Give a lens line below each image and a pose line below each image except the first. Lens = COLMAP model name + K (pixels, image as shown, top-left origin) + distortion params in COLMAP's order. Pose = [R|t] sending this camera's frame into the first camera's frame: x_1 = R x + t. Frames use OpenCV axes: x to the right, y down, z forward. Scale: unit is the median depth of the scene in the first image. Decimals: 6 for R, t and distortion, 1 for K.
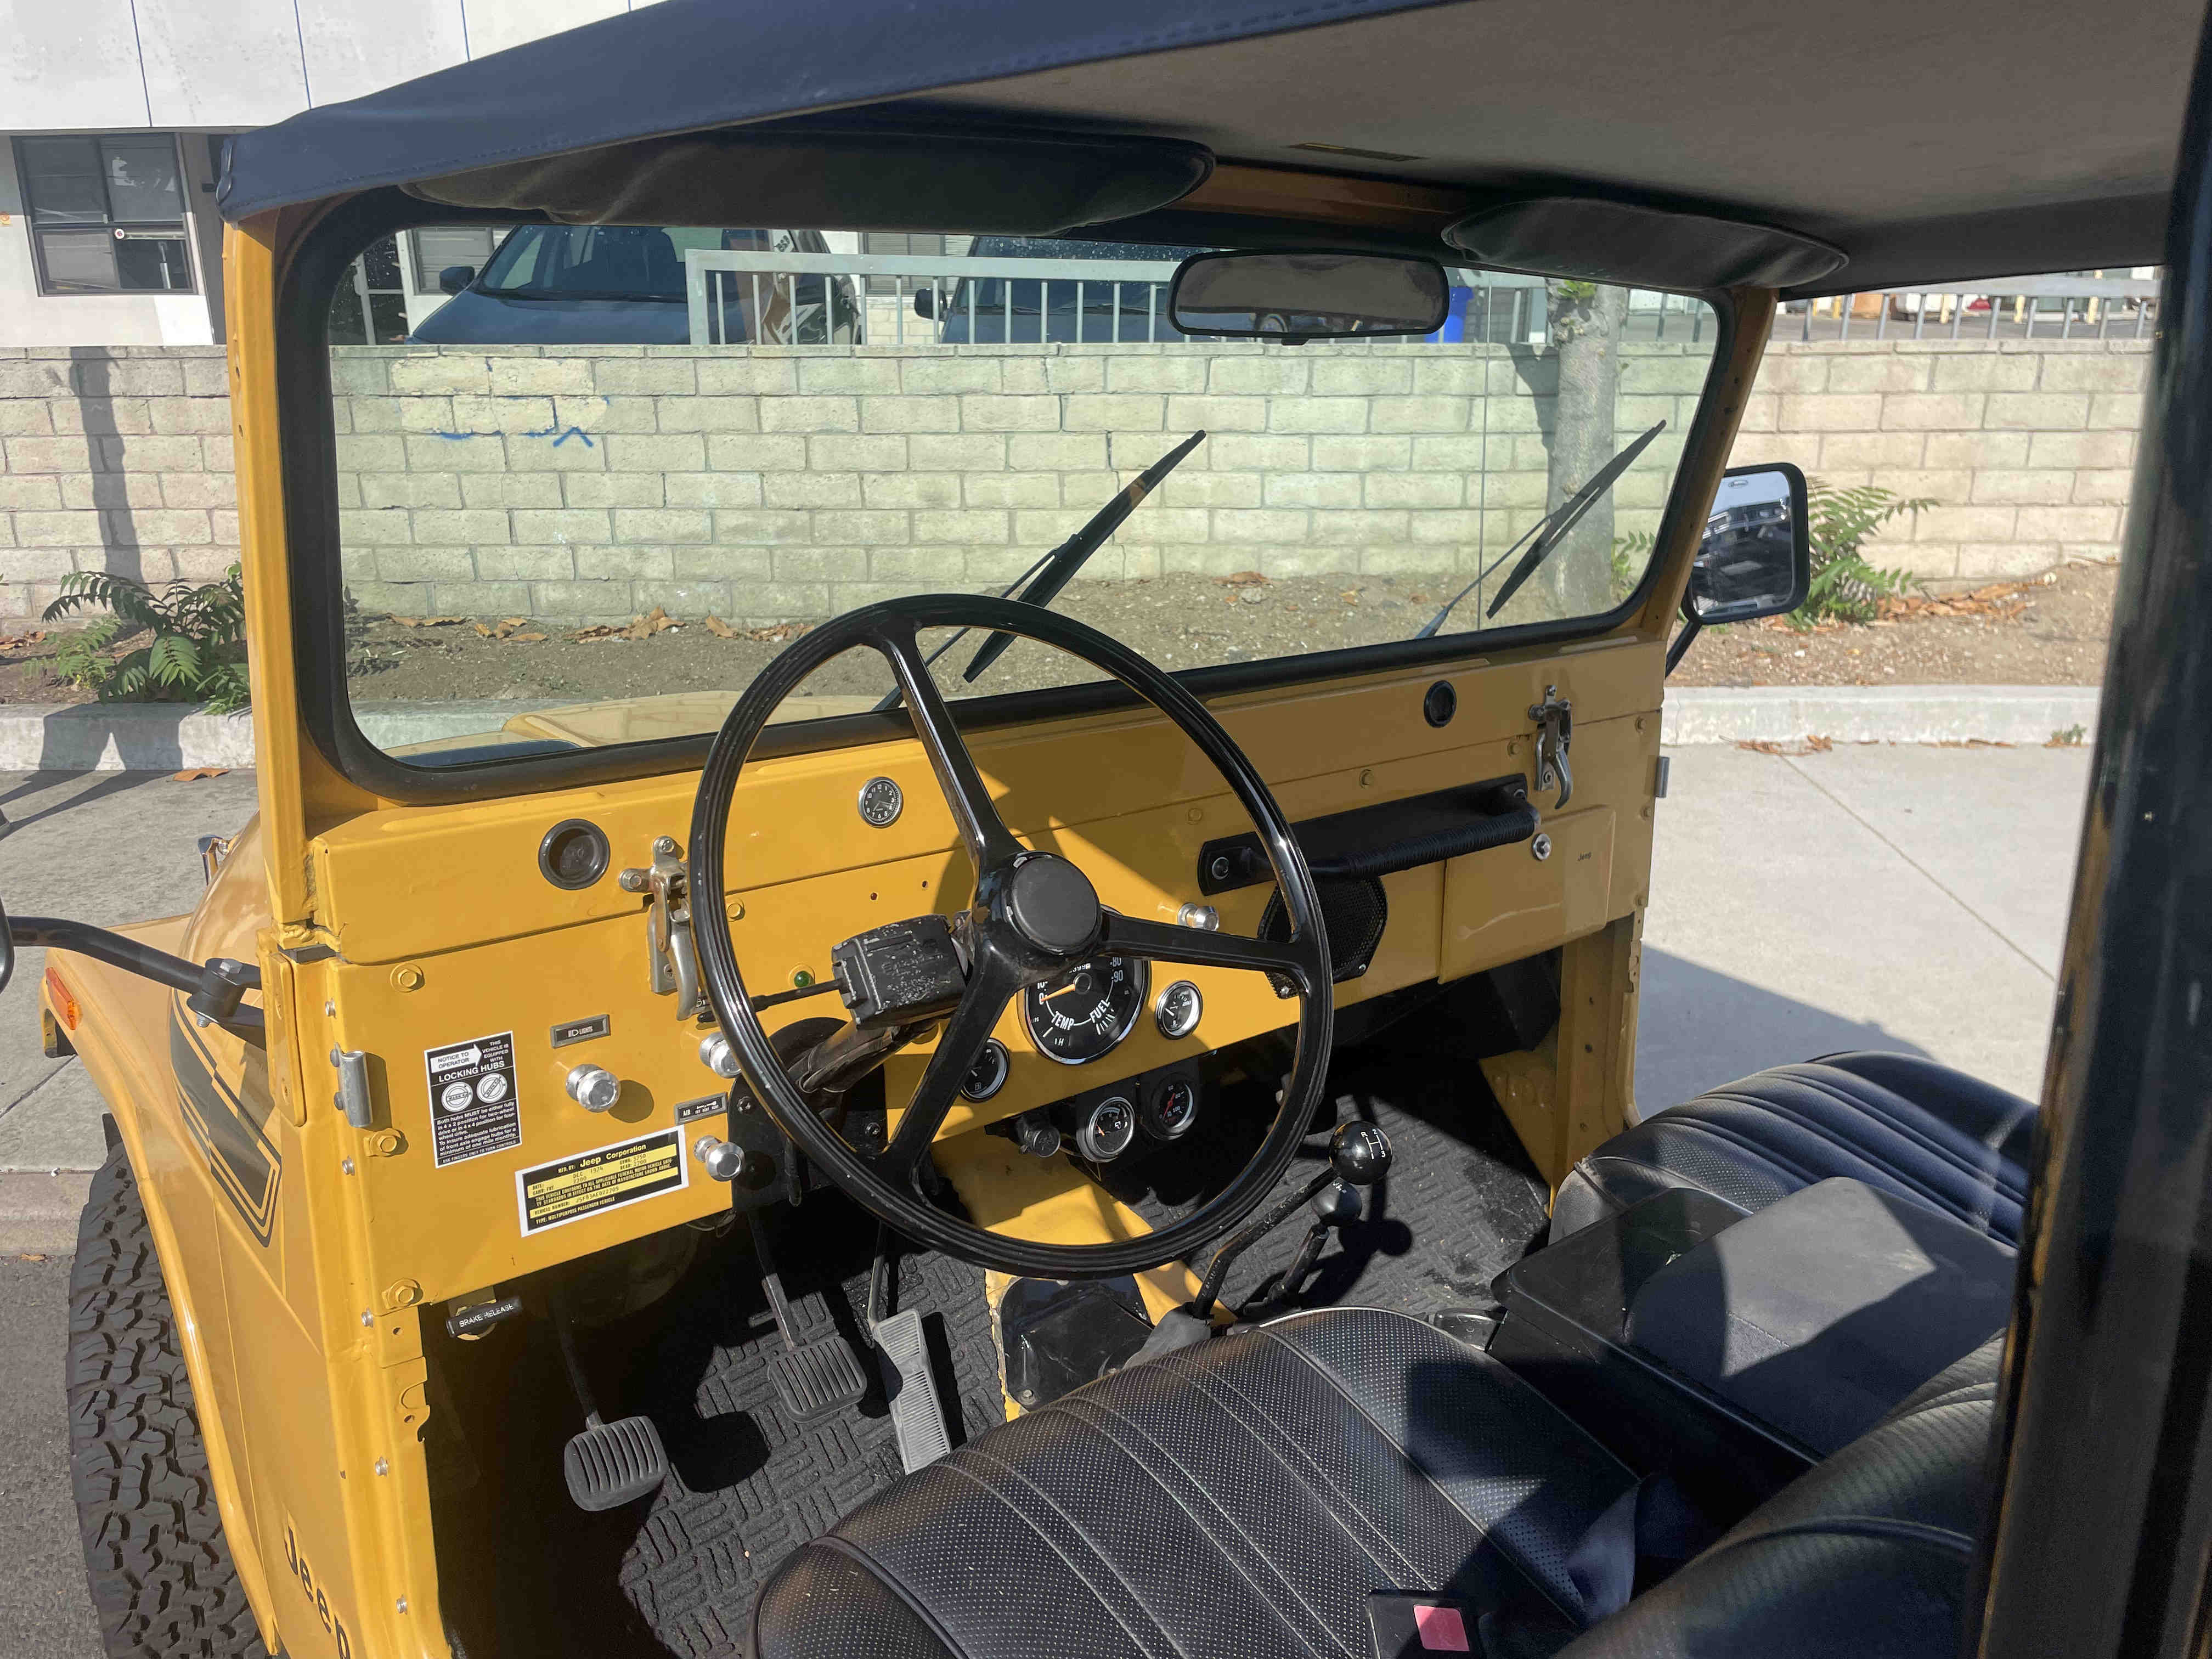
lens RADIAL K [[1688.7, 0, 1104.8], [0, 1688.7, 827.7], [0, 0, 1]] dist [0.030466, -0.053736]
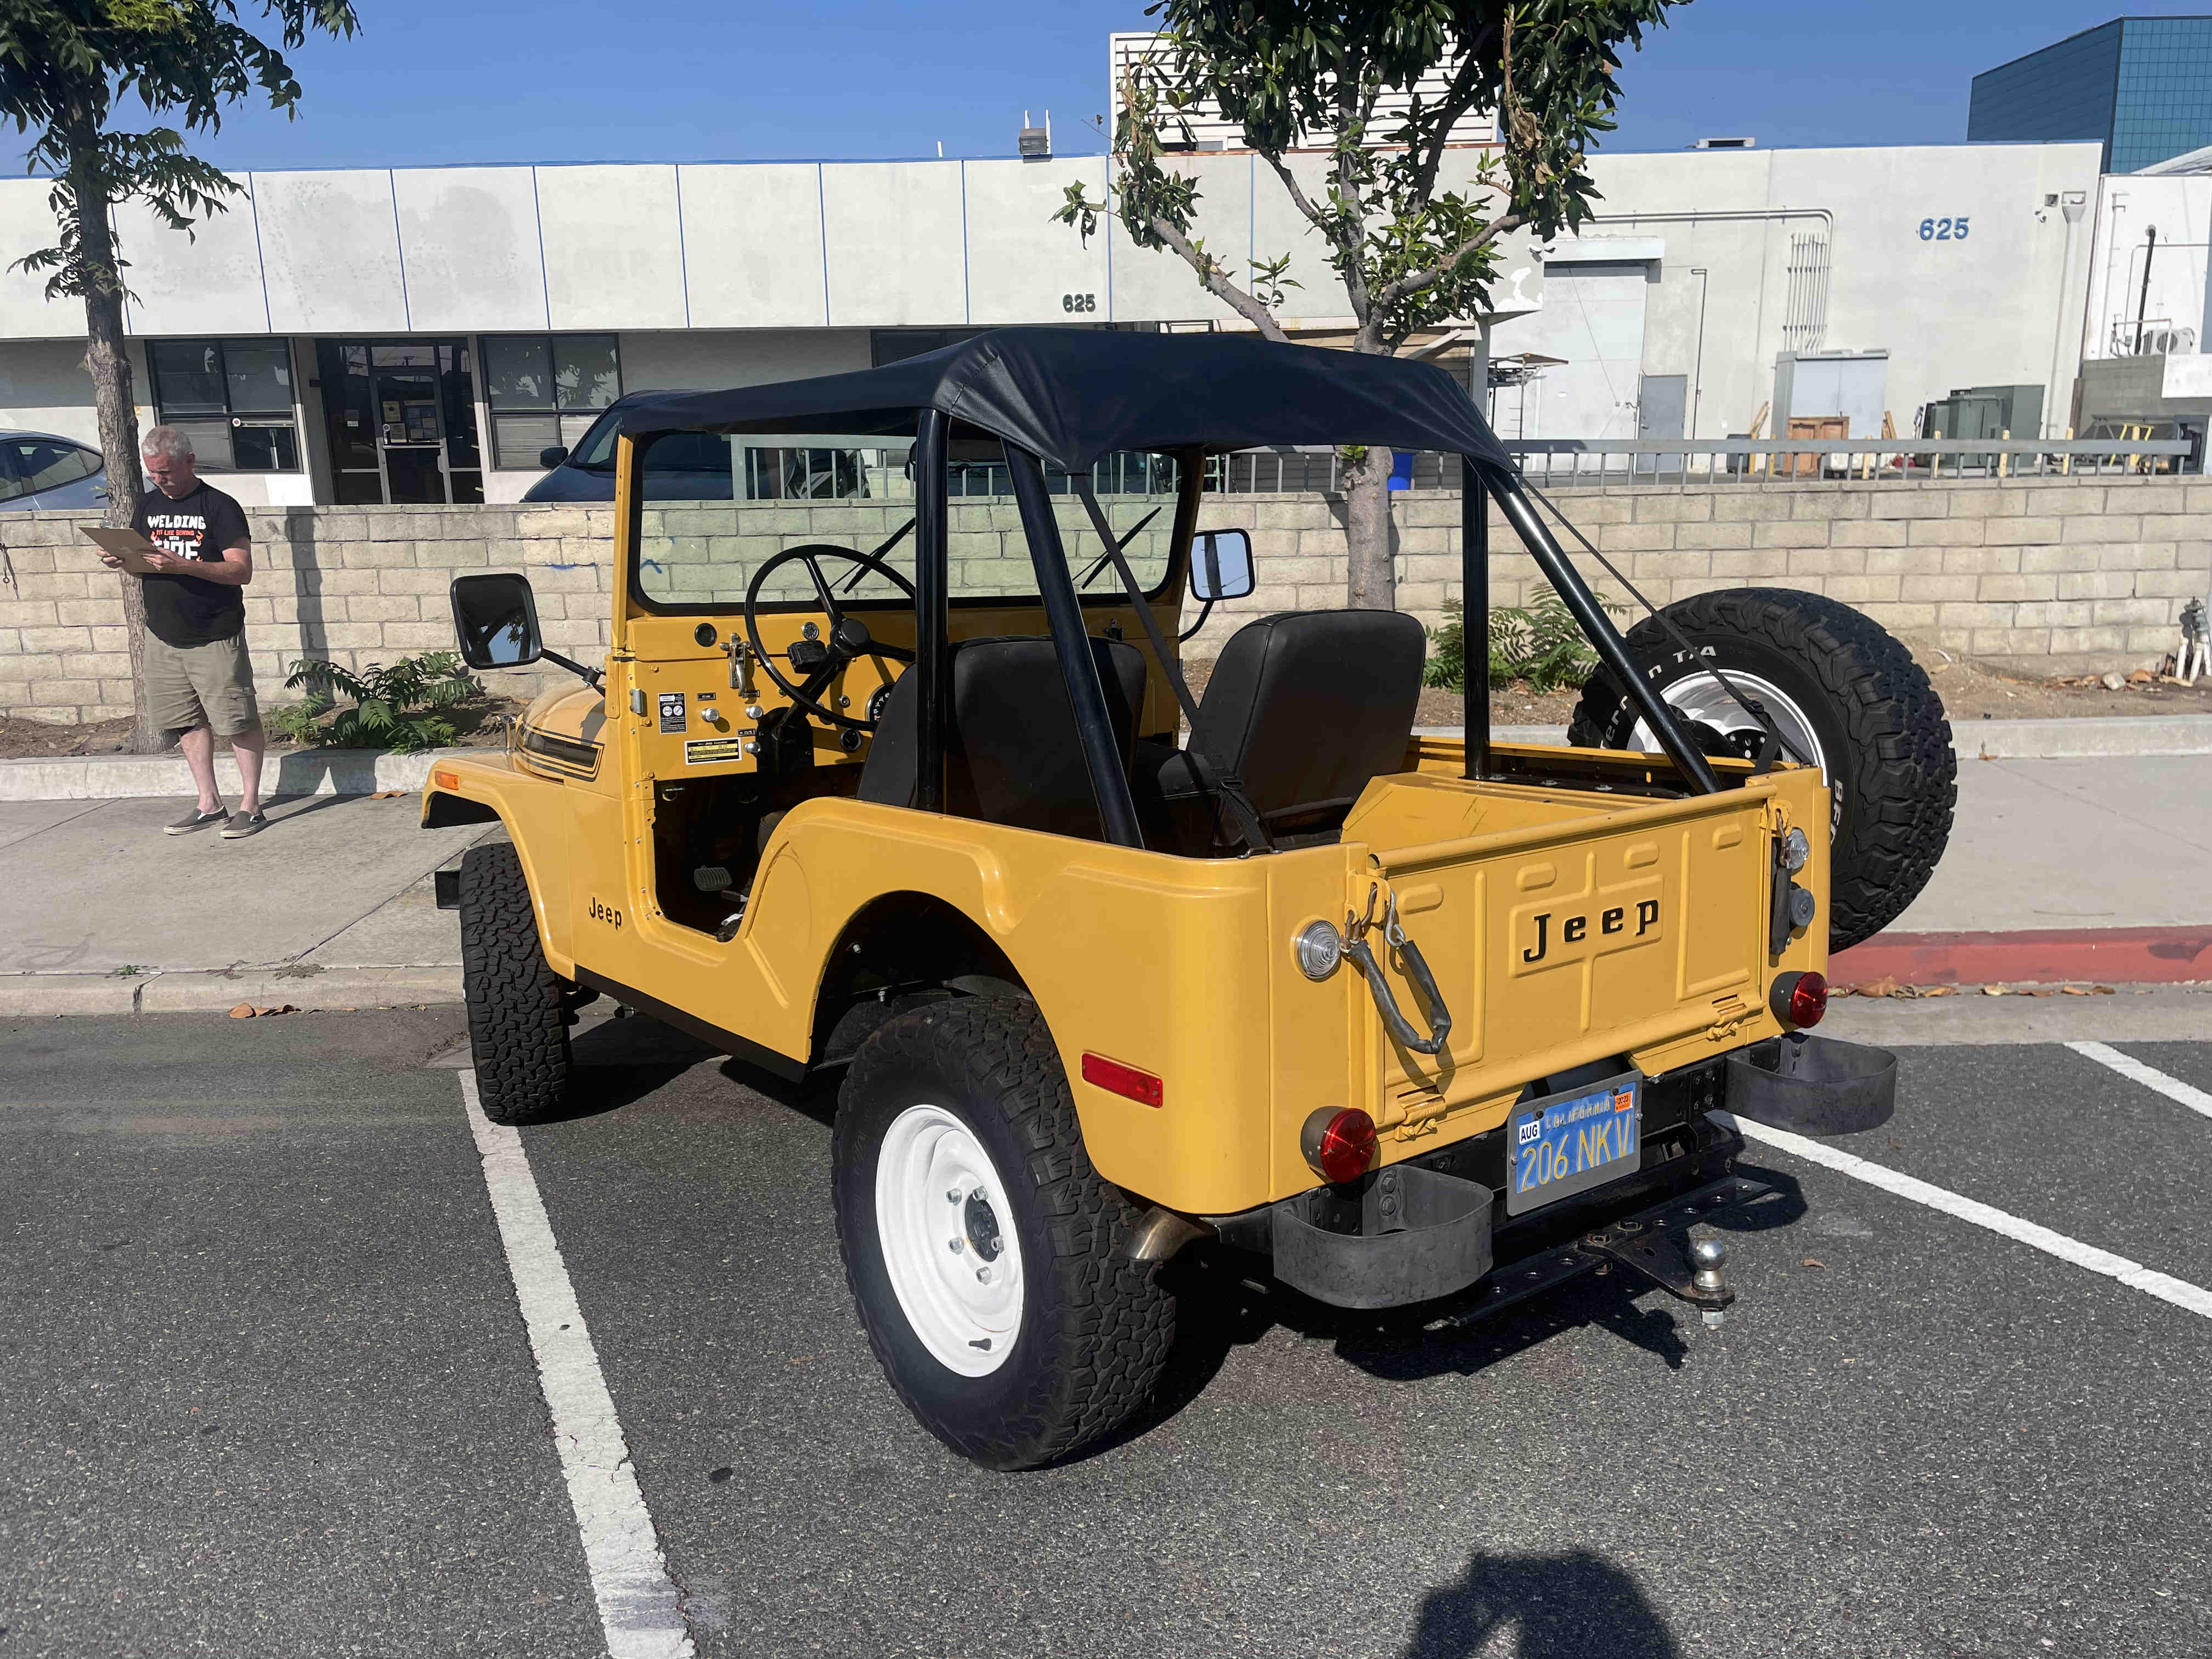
lens RADIAL K [[1688.7, 0, 1102.4], [0, 1688.7, 811.9], [0, 0, 1]] dist [0.030466, -0.053736]
pose [[0.999816, -0.009269, -0.016811, 0.078038], [0.007491, 0.994666, -0.102872, 0.113040], [0.017675, 0.102727, 0.994553, -0.344912]]
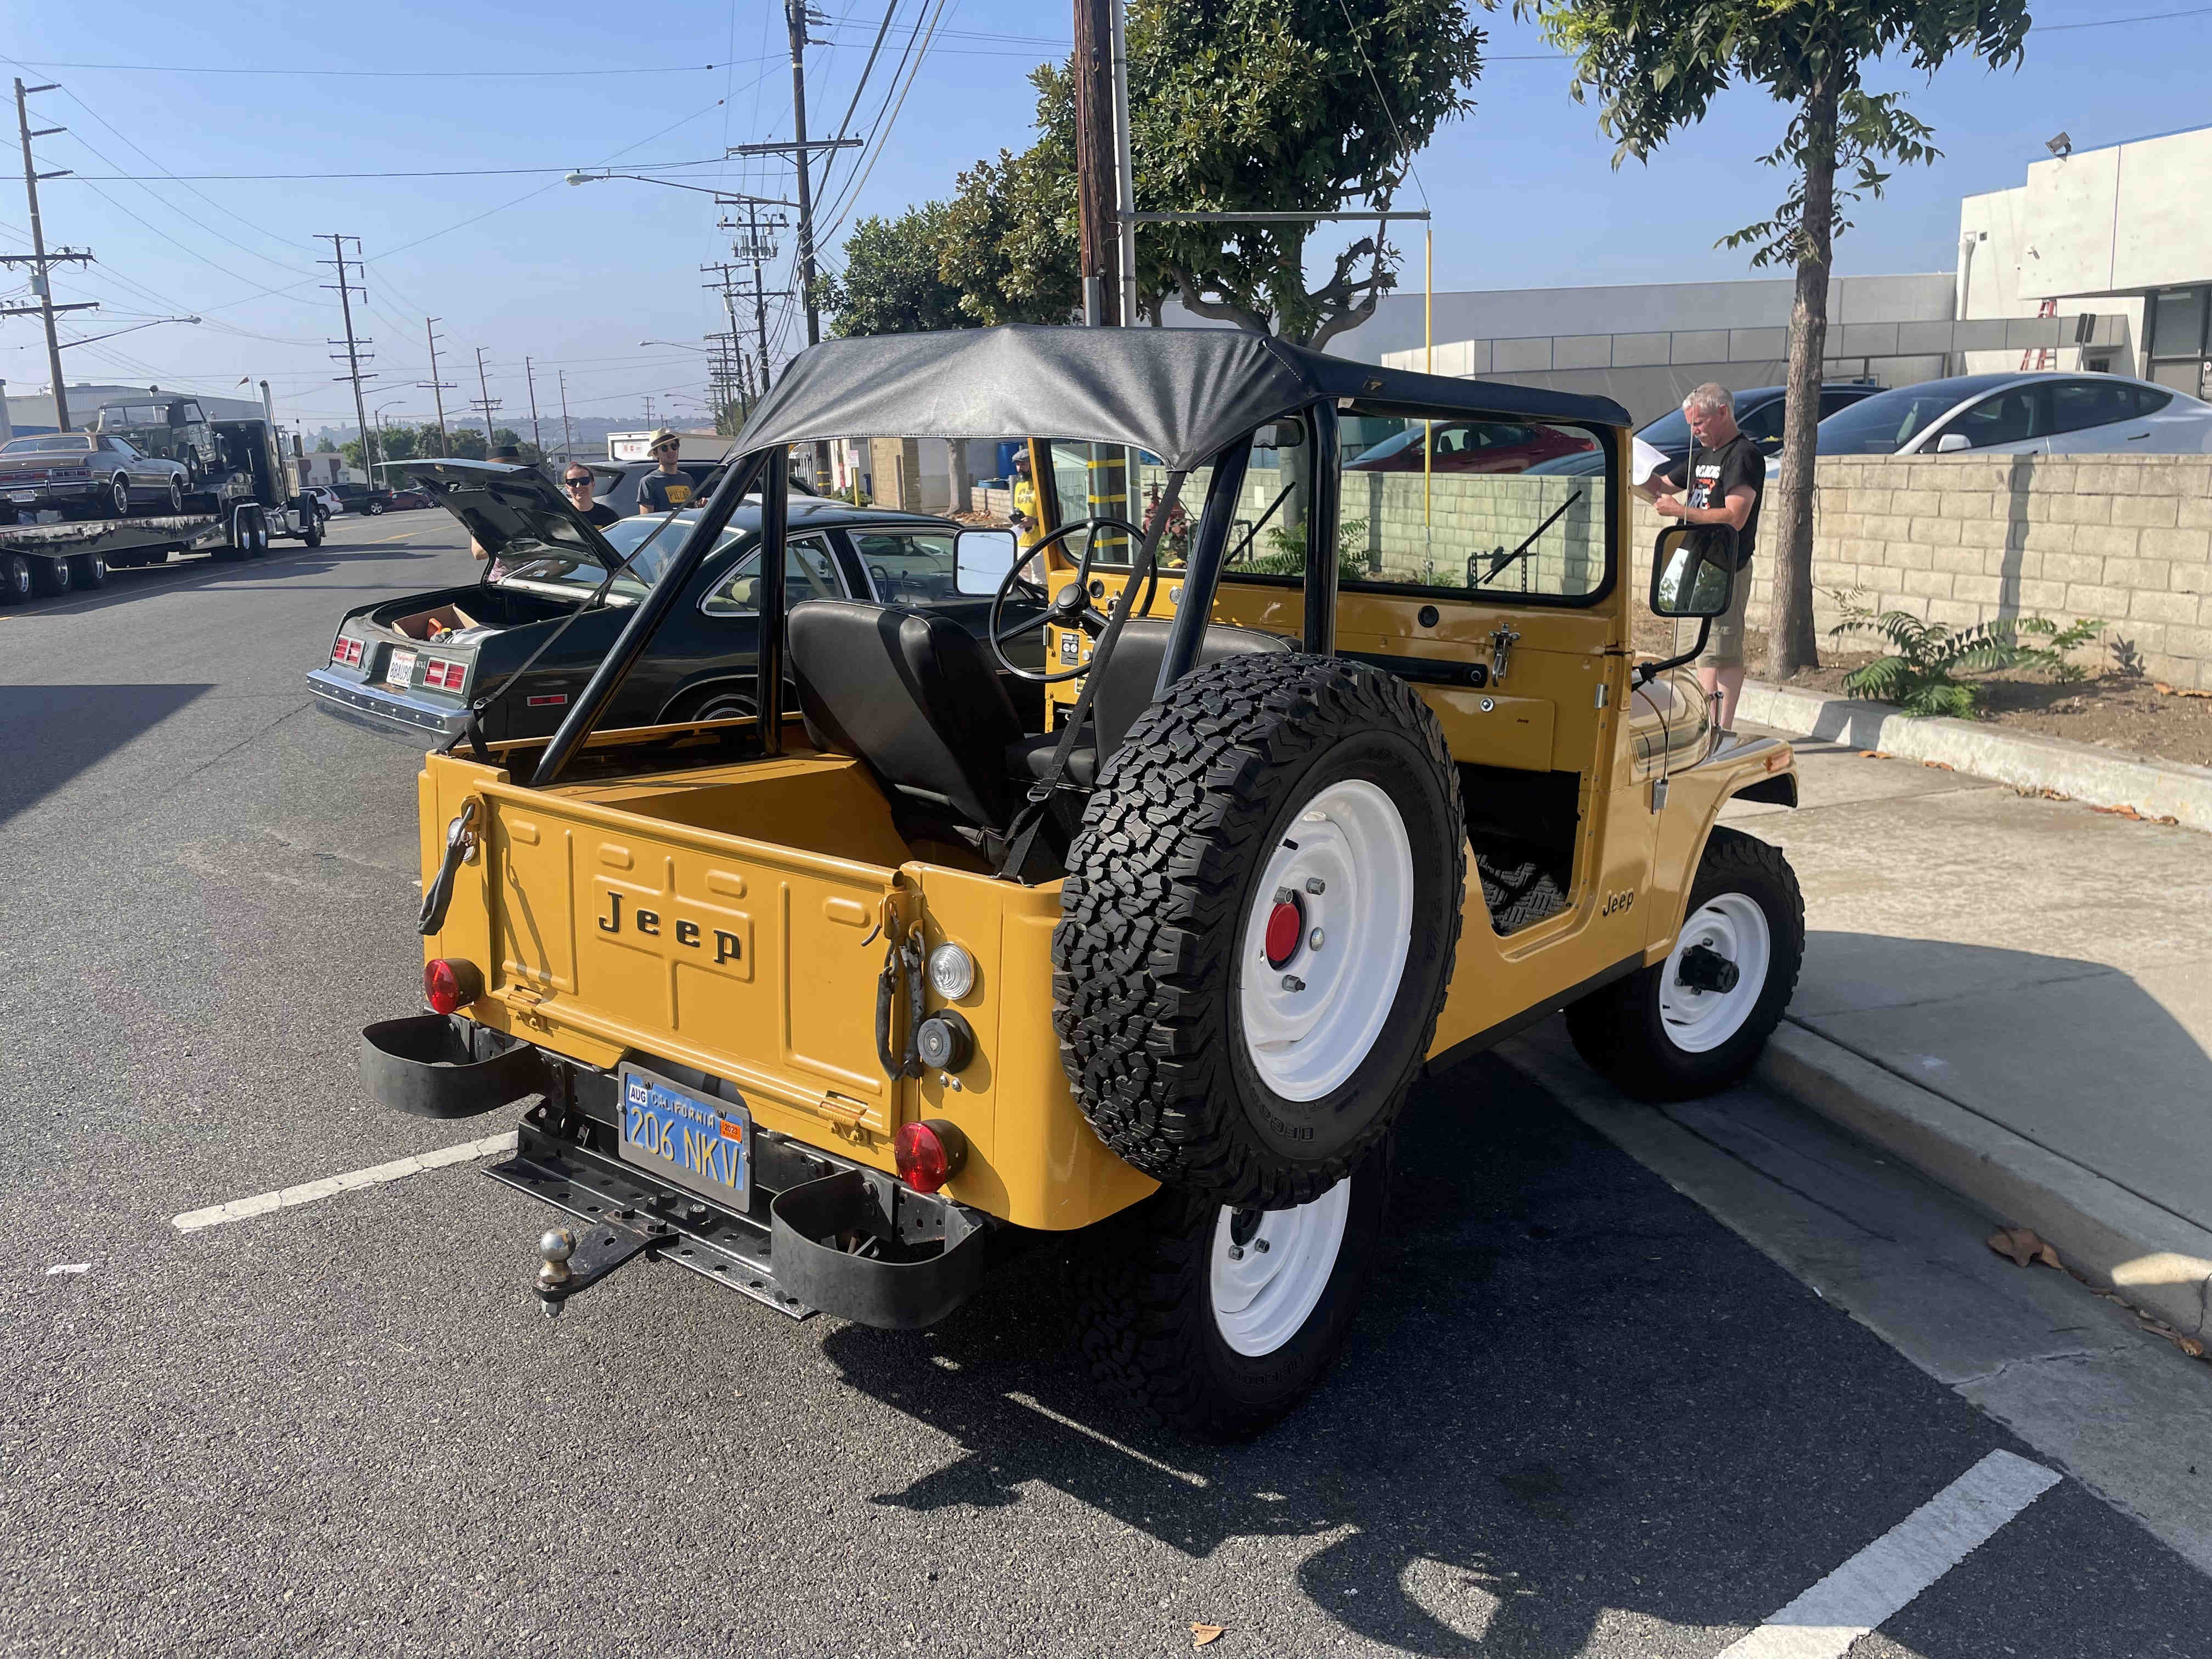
lens RADIAL K [[1688.7, 0, 1086.7], [0, 1688.7, 847.4], [0, 0, 1]] dist [0.030466, -0.053736]
pose [[0.222474, 0.219077, -0.950006, 0.566217], [-0.267009, 0.950861, 0.156746, -0.003635], [0.937663, 0.218789, 0.270037, 0.020182]]
